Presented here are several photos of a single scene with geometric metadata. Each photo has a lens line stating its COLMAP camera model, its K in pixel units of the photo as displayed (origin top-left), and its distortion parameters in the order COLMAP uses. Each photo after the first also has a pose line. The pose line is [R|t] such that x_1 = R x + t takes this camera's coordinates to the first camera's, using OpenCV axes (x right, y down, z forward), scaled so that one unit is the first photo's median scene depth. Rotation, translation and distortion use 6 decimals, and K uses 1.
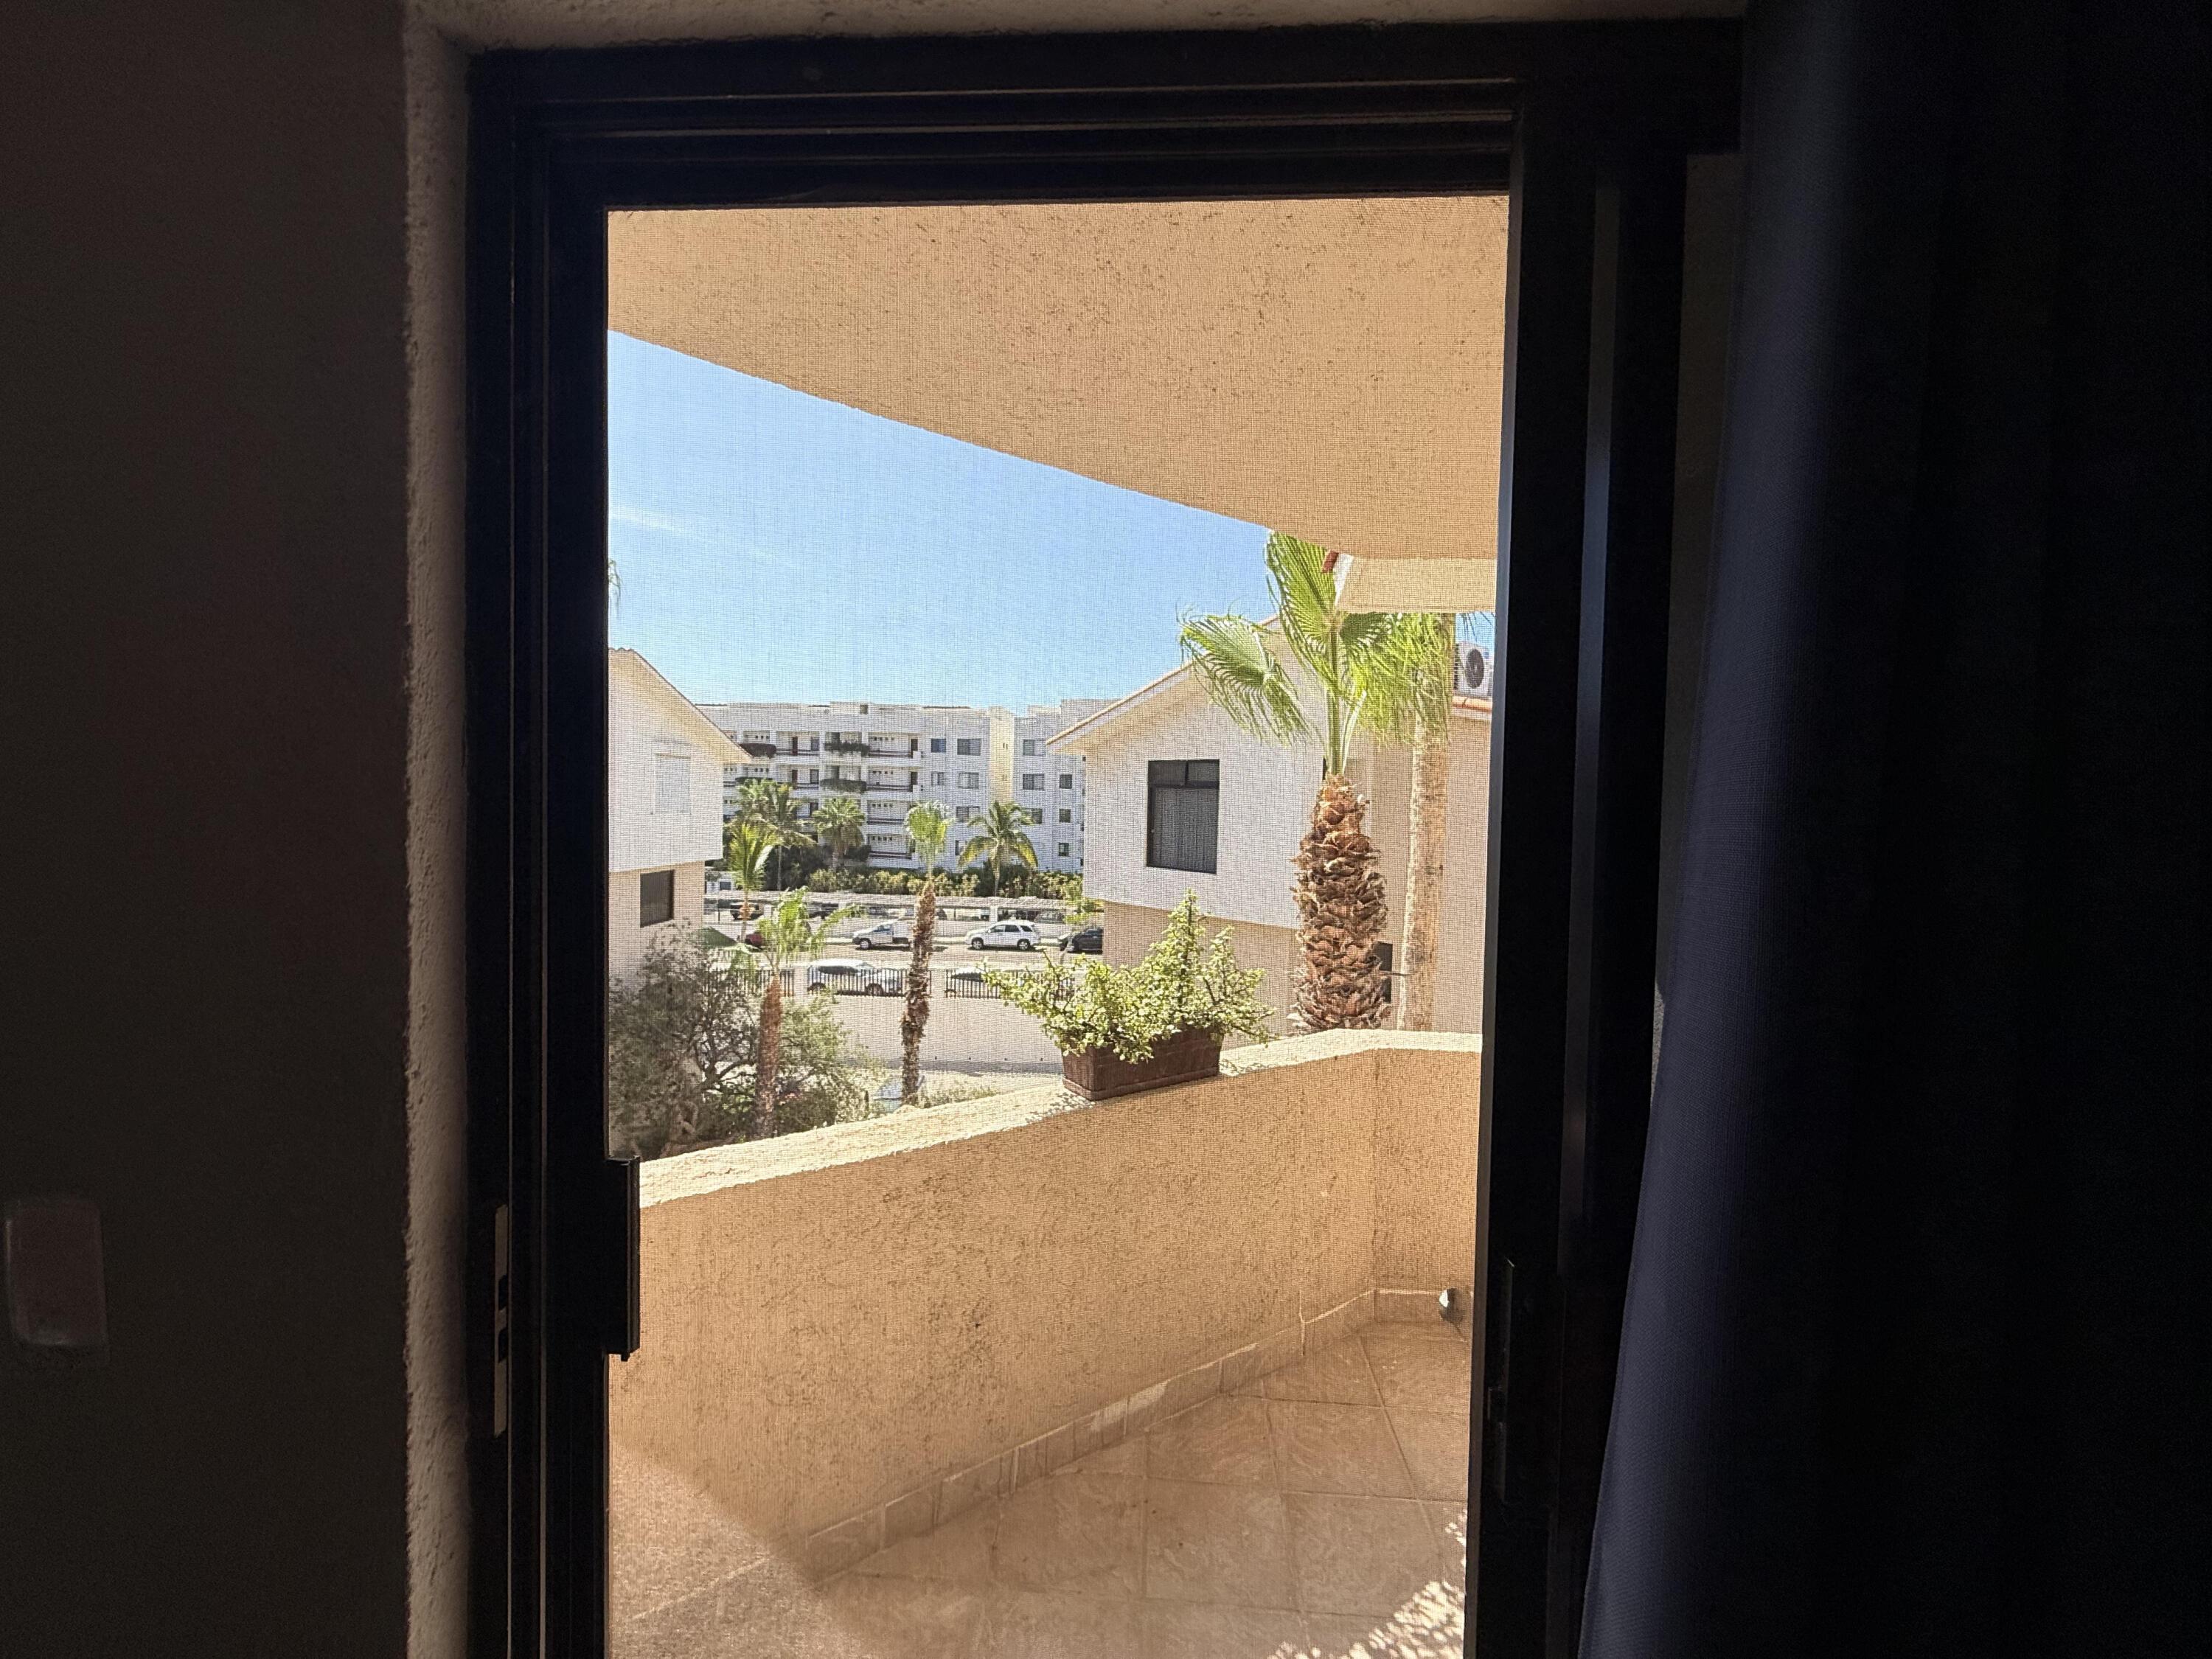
lens RADIAL K [[882.3, 0, 1106.0], [0, 882.3, 829.5], [0, 0, 1]] dist [-0.000390, 0.000932]
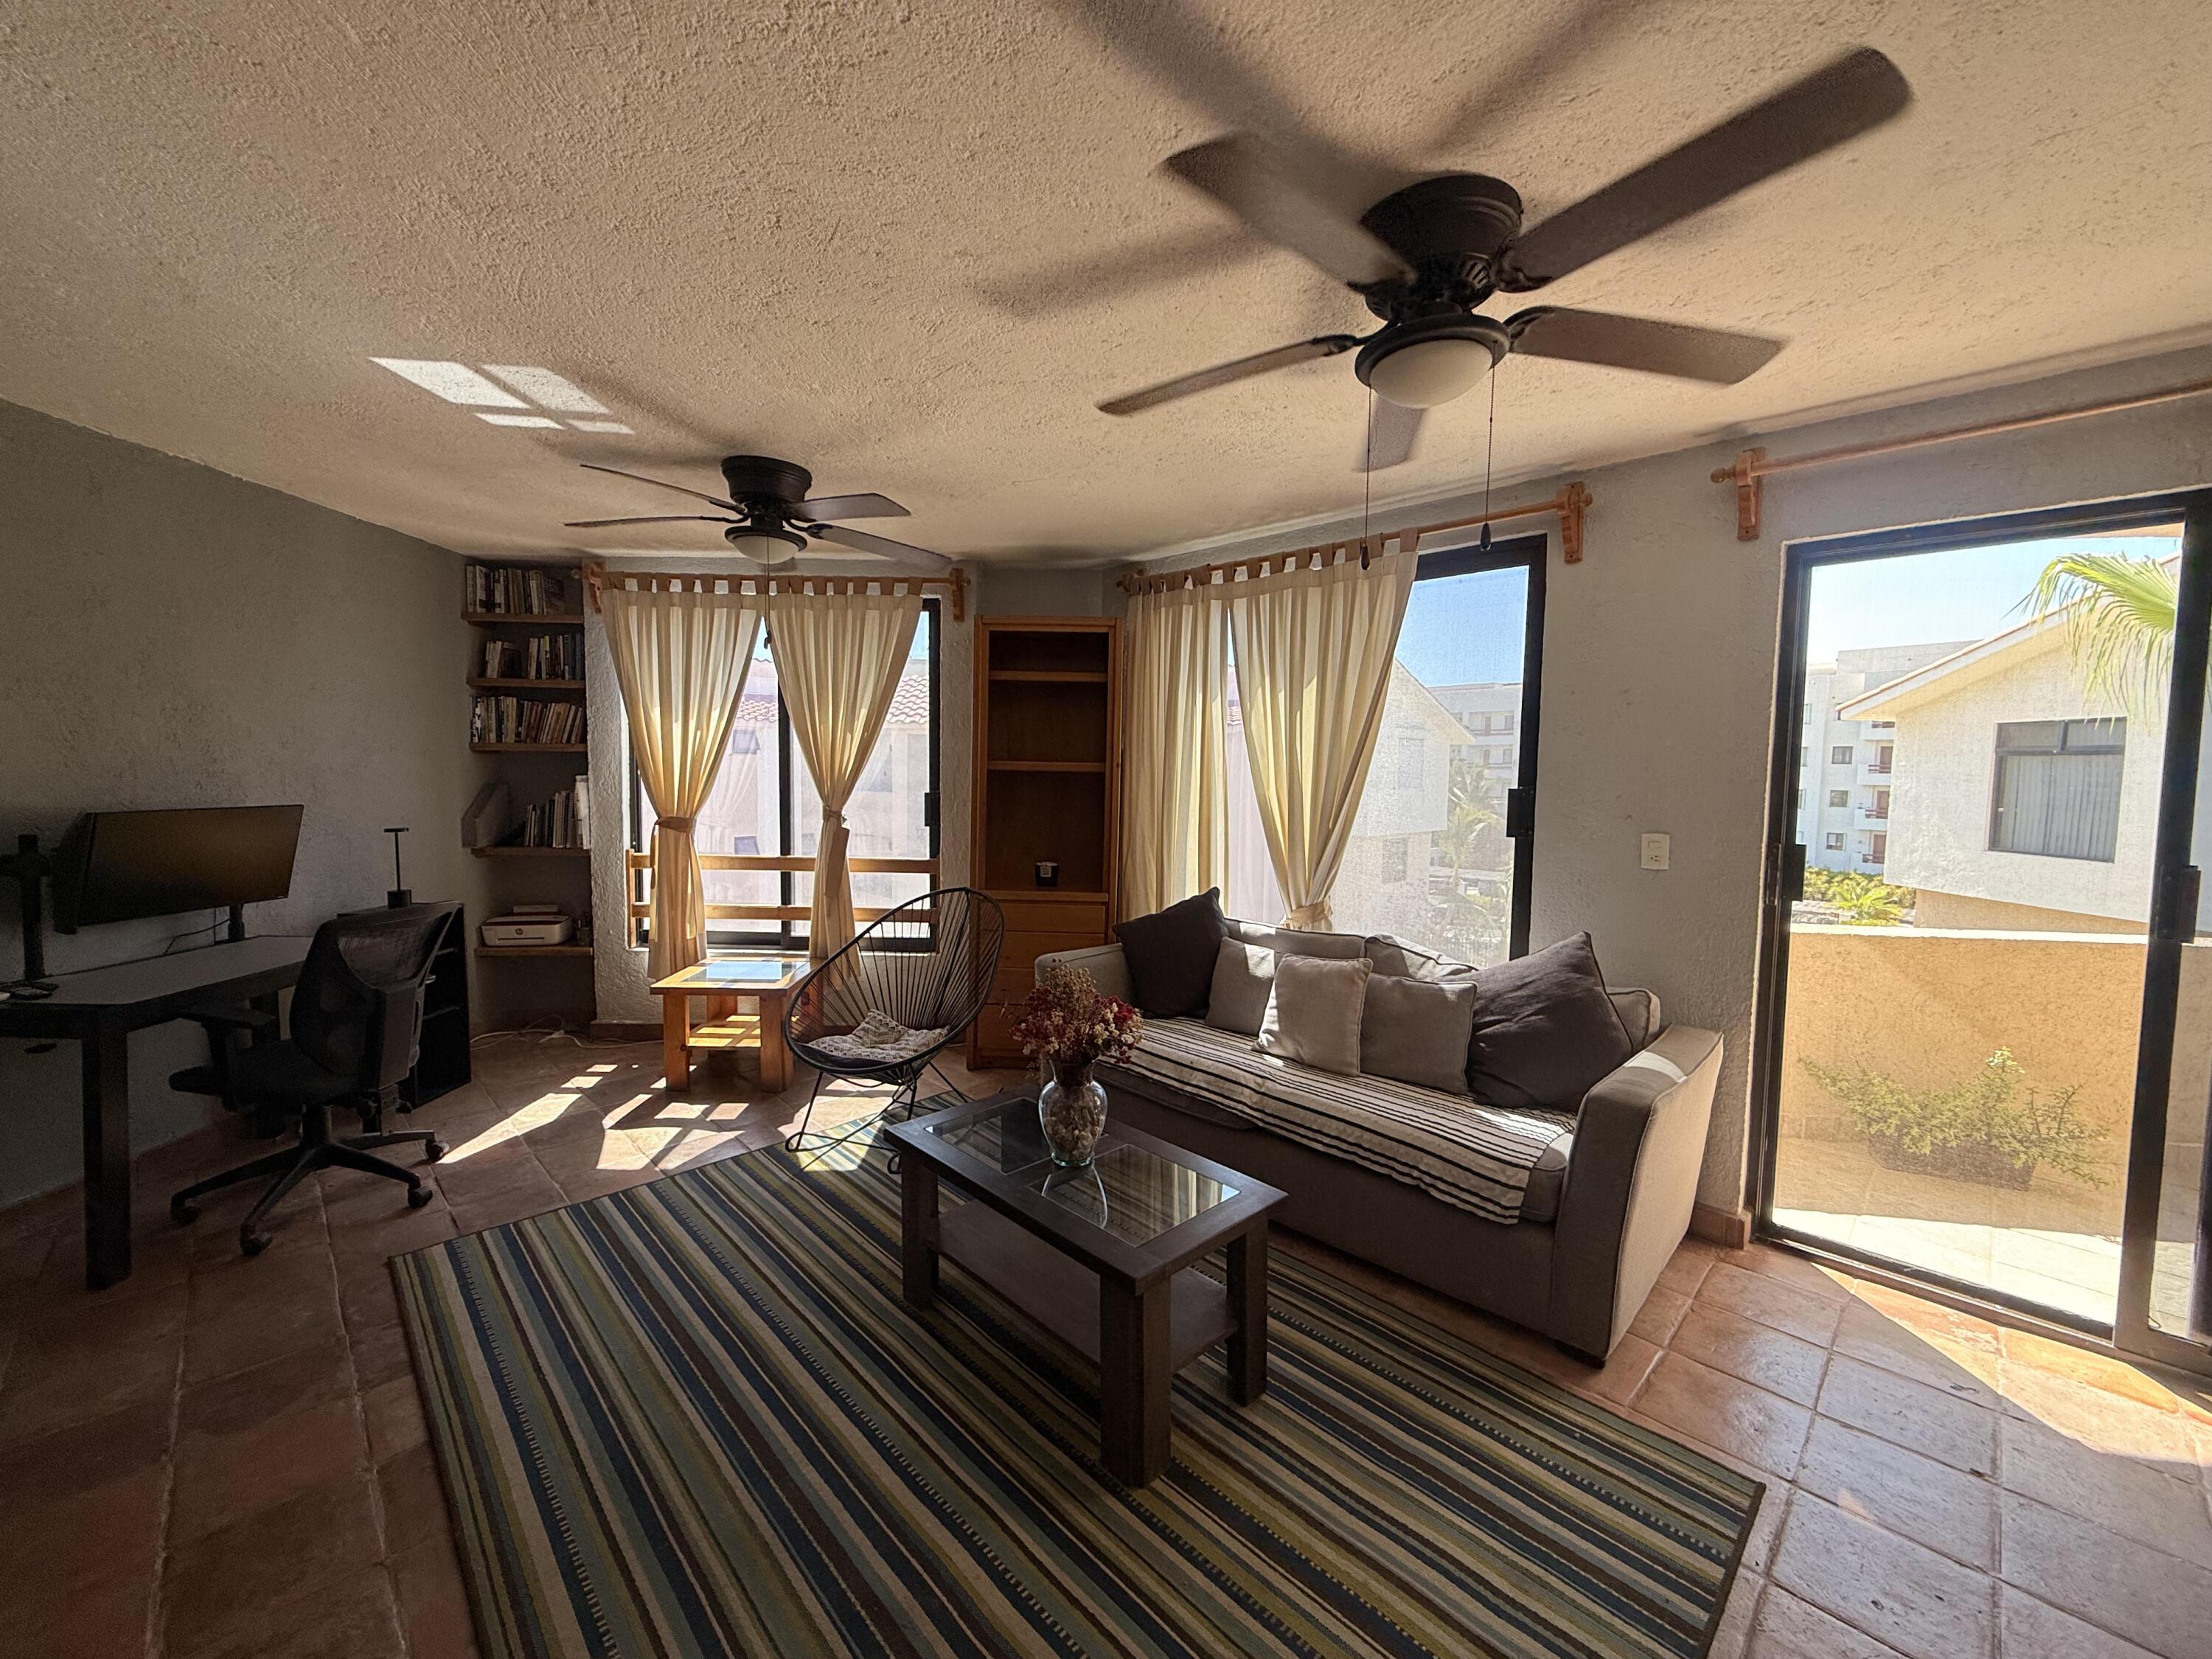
lens RADIAL K [[882.3, 0, 1106.0], [0, 882.3, 829.5], [0, 0, 1]] dist [-0.000390, 0.000932]
pose [[0.741075, 0.033824, -0.670570, -0.030023], [-0.019693, 0.999396, 0.028646, 0.033187], [0.671133, -0.008024, 0.741293, -0.397182]]
